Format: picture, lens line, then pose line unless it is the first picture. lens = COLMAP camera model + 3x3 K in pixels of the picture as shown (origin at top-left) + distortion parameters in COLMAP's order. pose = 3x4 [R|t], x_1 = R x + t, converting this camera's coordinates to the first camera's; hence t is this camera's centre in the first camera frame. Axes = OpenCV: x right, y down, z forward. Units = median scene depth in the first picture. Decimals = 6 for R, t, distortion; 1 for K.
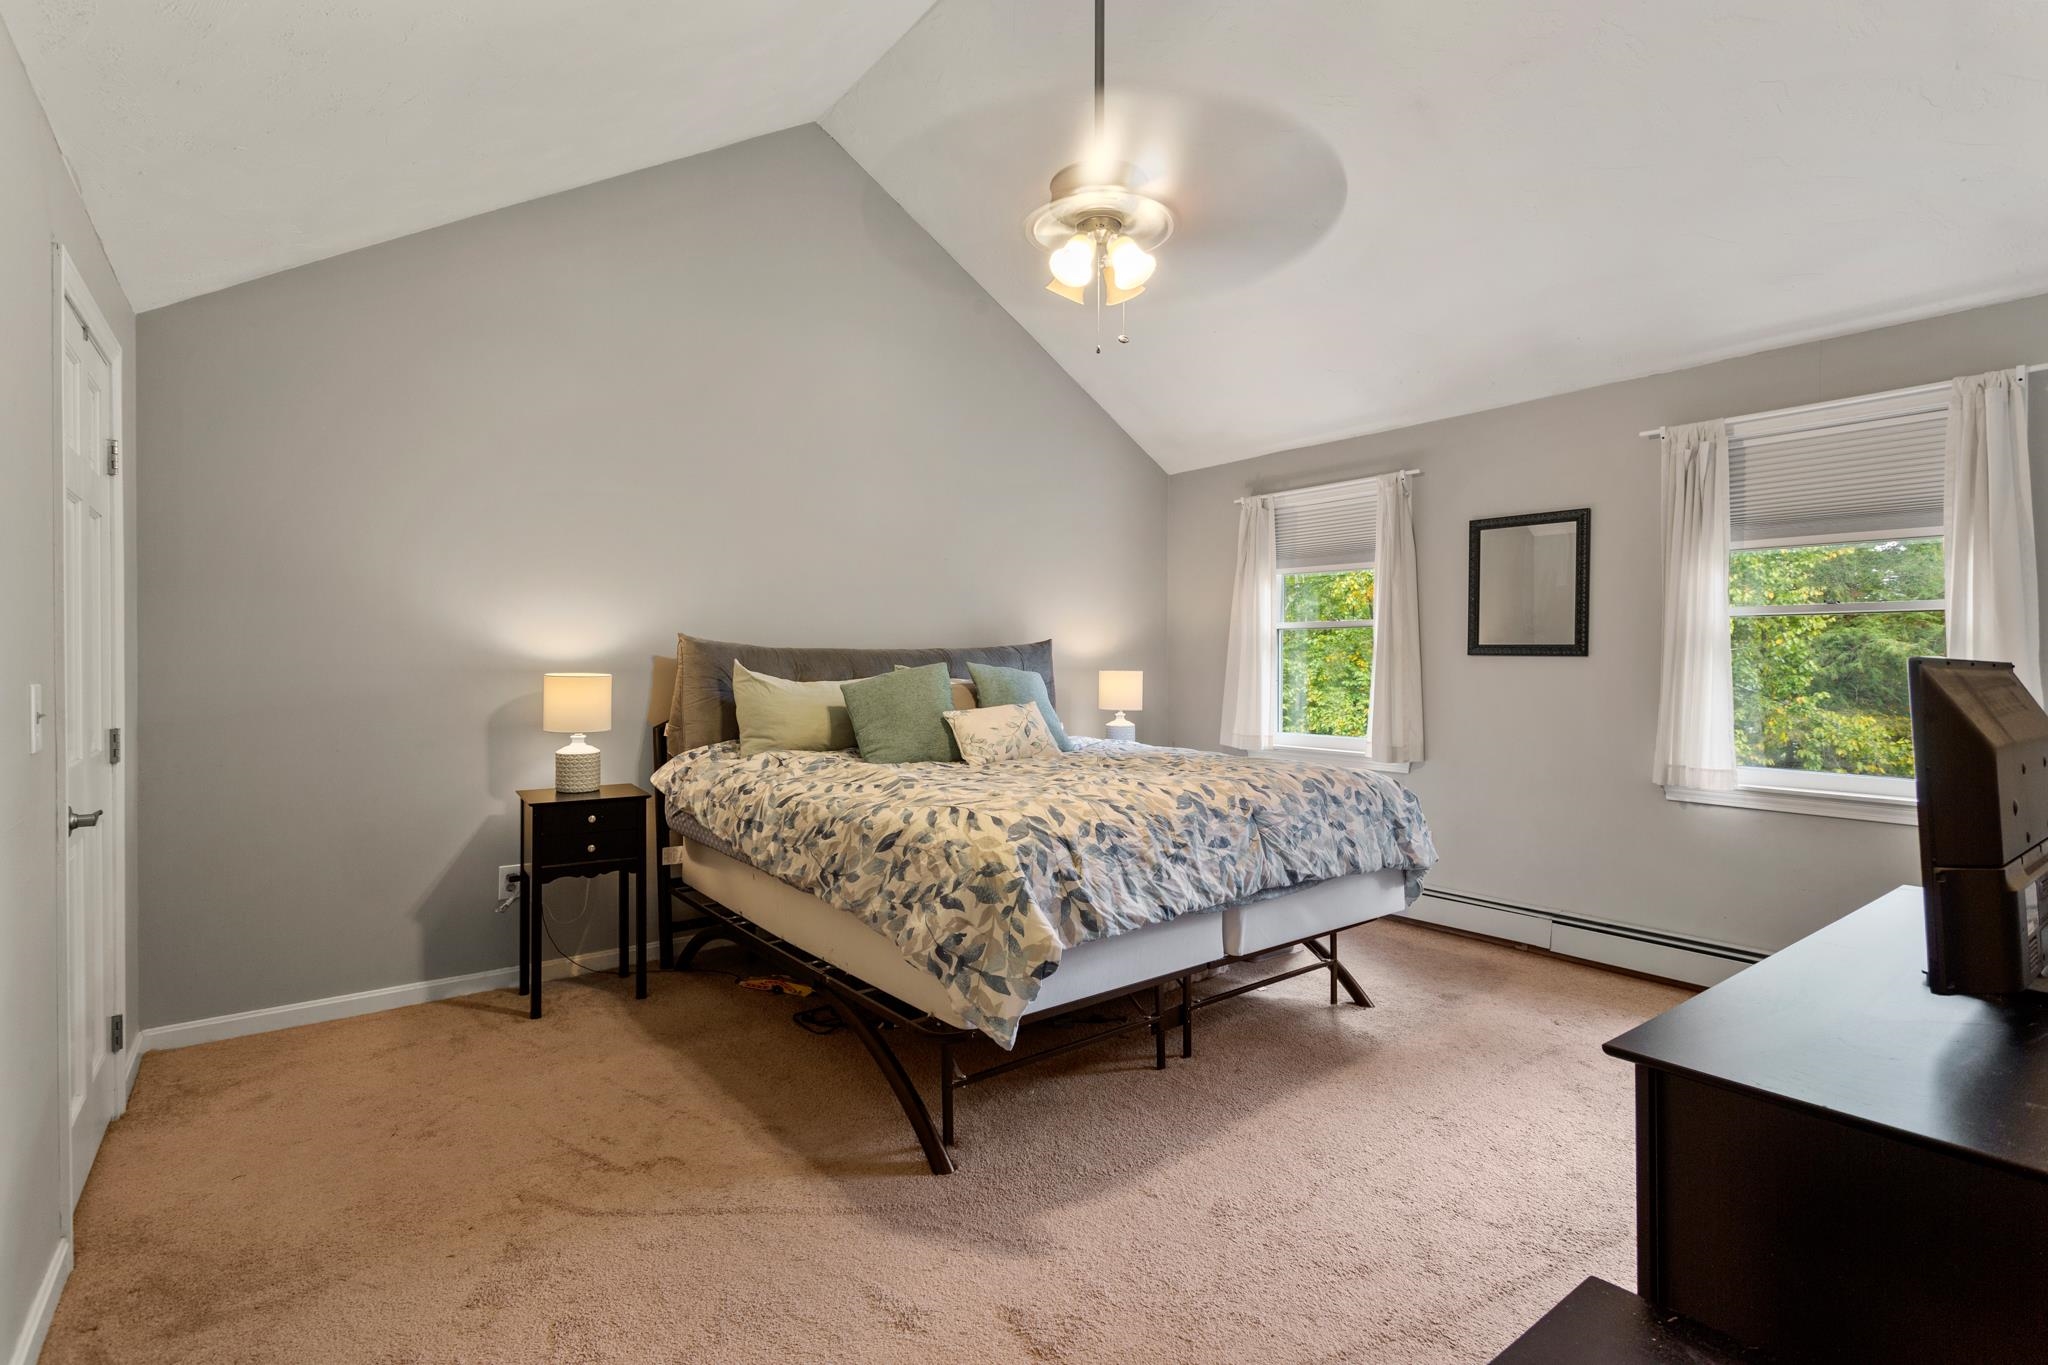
lens RADIAL K [[984.6, 0, 1034.8], [0, 984.6, 678.1], [0, 0, 1]] dist [0.024410, -0.001404]
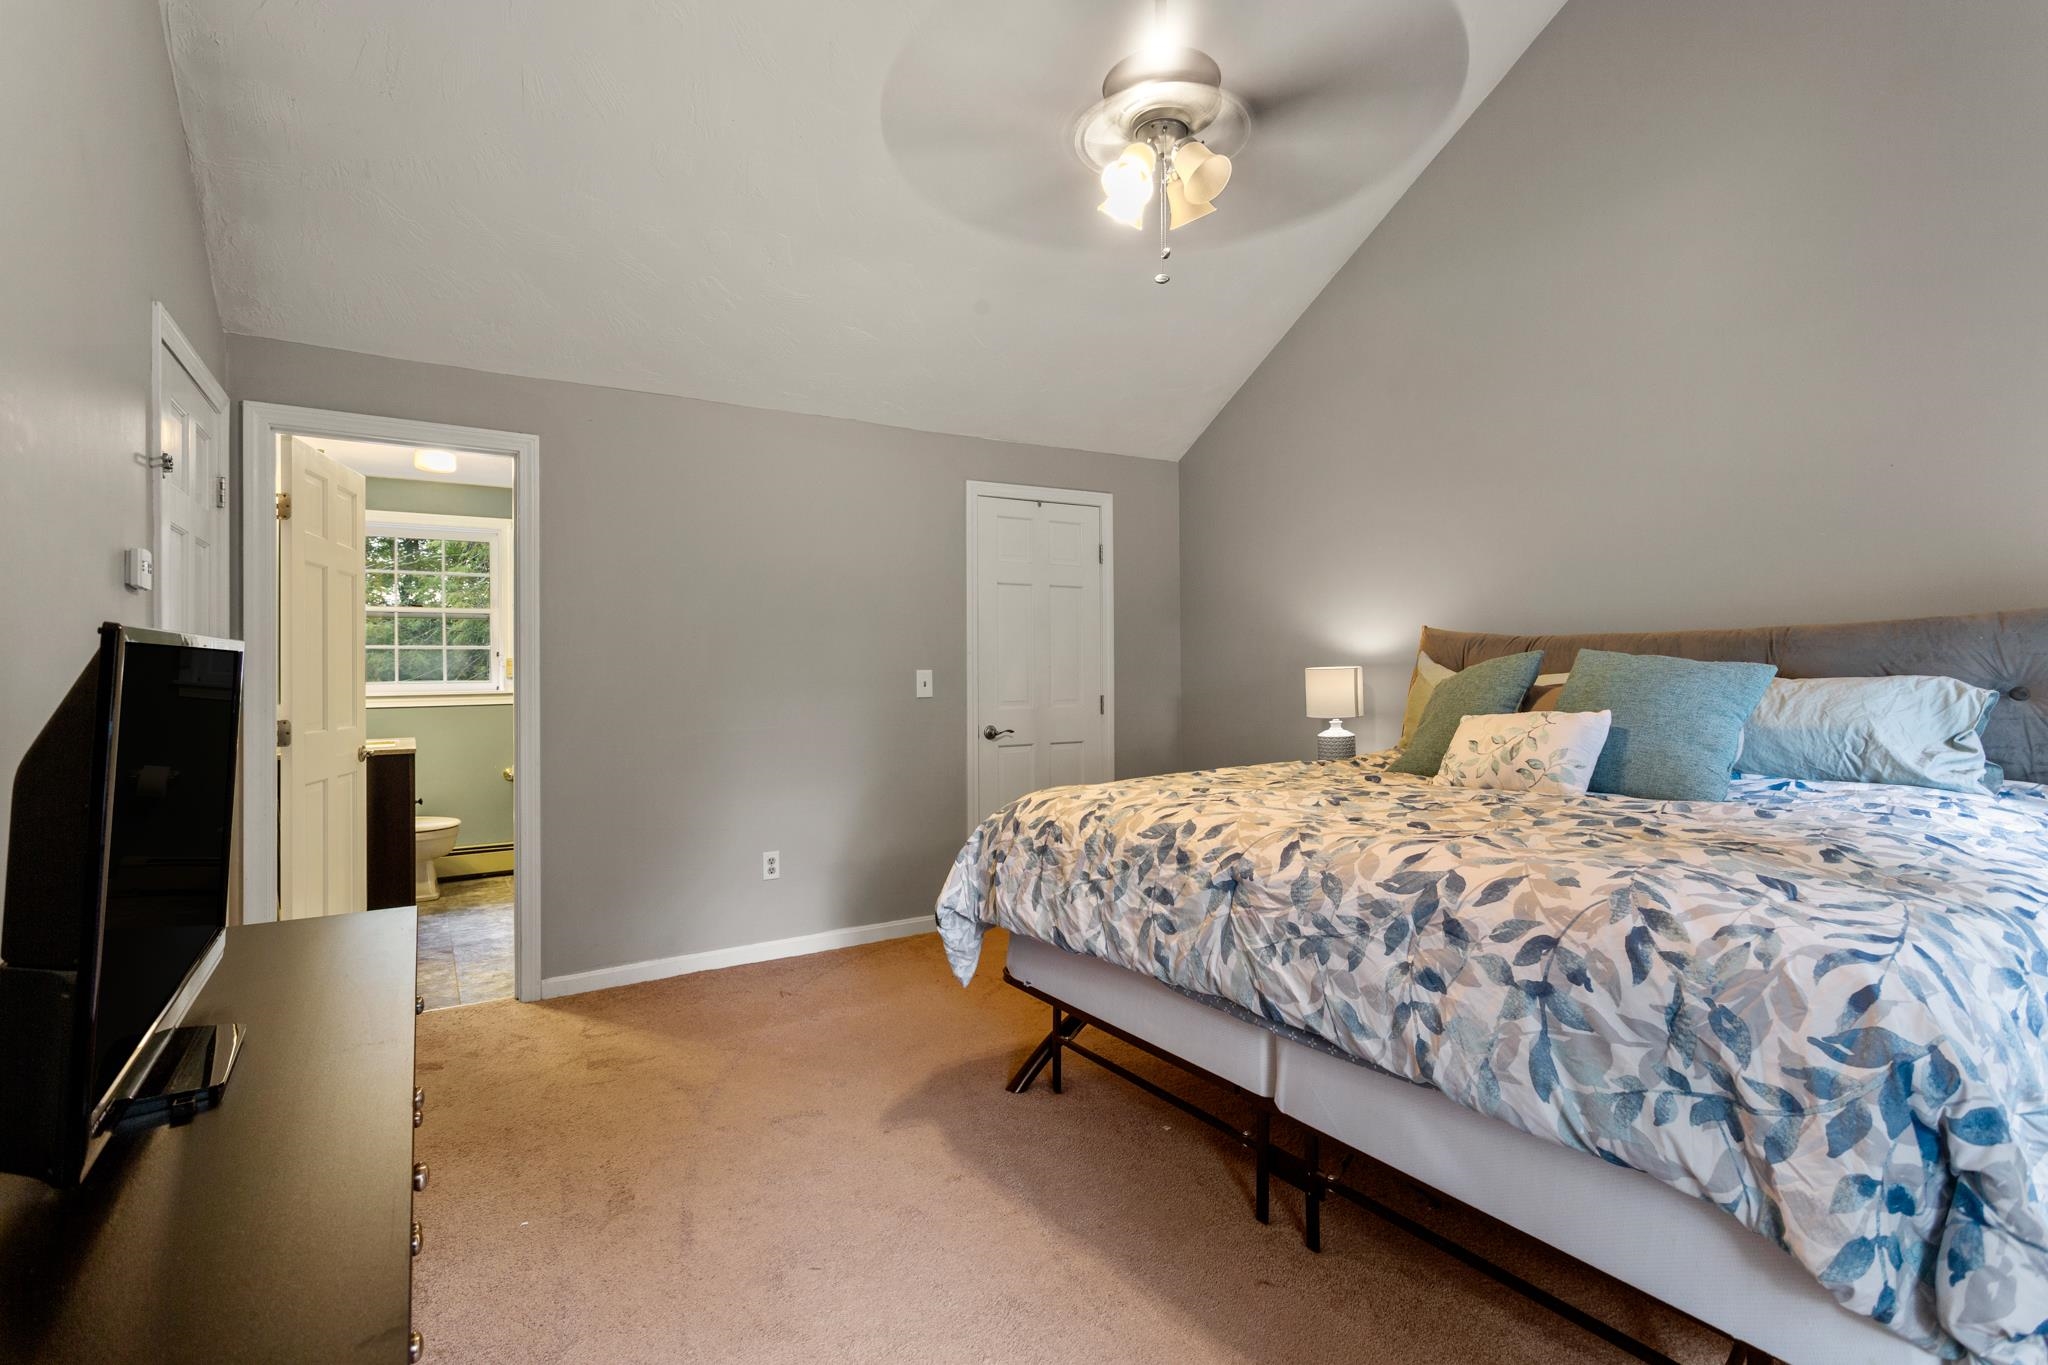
lens RADIAL K [[984.6, 0, 1031.9], [0, 984.6, 673.9], [0, 0, 1]] dist [0.024410, -0.001404]
pose [[-0.093333, 0.004862, -0.995623, 0.929928], [-0.008510, 0.999948, 0.005681, 0.000533], [0.995599, 0.009003, -0.093286, 0.982470]]
